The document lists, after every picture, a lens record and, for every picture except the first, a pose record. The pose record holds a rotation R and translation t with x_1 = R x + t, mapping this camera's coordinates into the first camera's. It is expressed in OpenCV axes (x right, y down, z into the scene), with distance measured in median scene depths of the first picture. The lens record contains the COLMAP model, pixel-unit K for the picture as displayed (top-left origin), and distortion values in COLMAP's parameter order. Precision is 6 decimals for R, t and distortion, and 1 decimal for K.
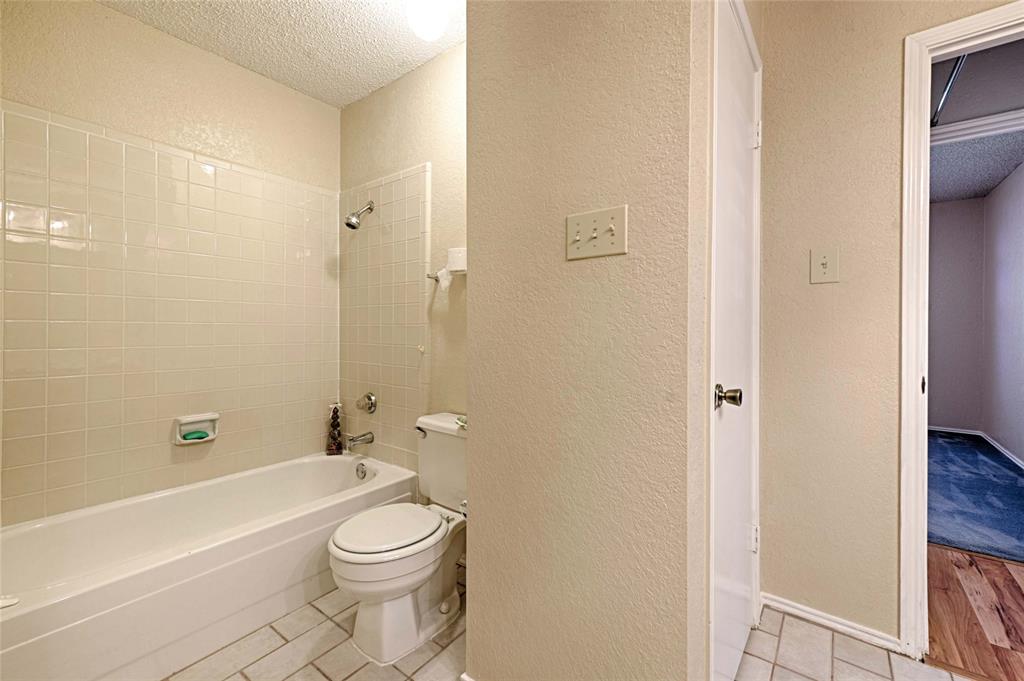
lens RADIAL K [[435.9, 0, 523.6], [0, 435.9, 325.1], [0, 0, 1]] dist [0.008495, -0.000944]
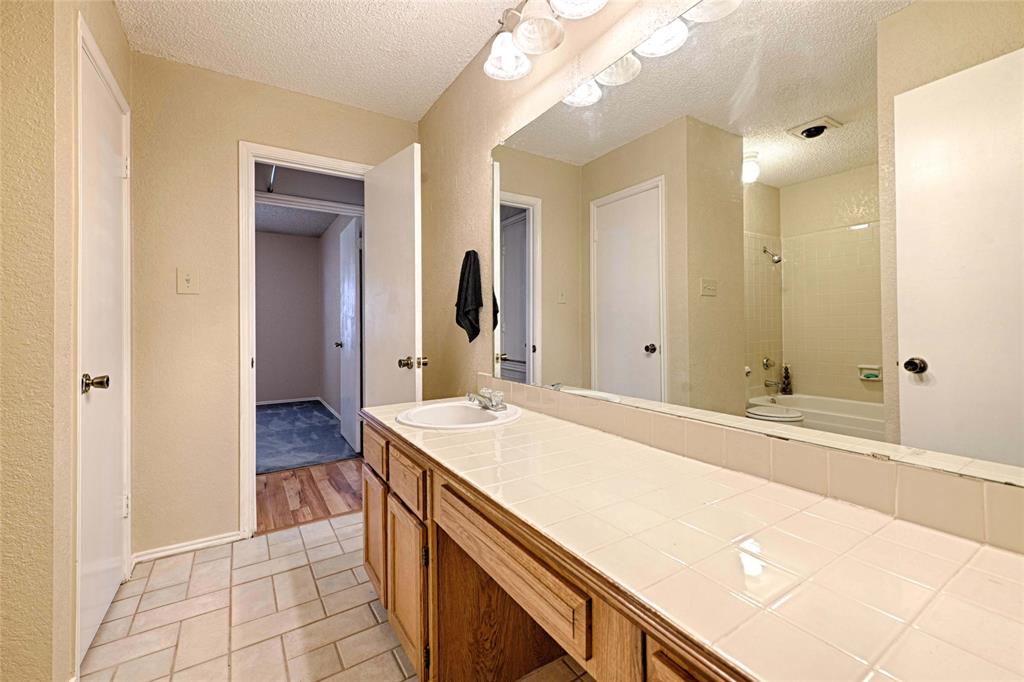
lens RADIAL K [[435.9, 0, 523.6], [0, 435.9, 325.6], [0, 0, 1]] dist [0.008495, -0.000944]
pose [[0.359310, -0.004778, 0.933206, -0.205784], [0.000720, 0.999988, 0.004842, -0.005294], [-0.933218, -0.001068, 0.359309, -0.464080]]
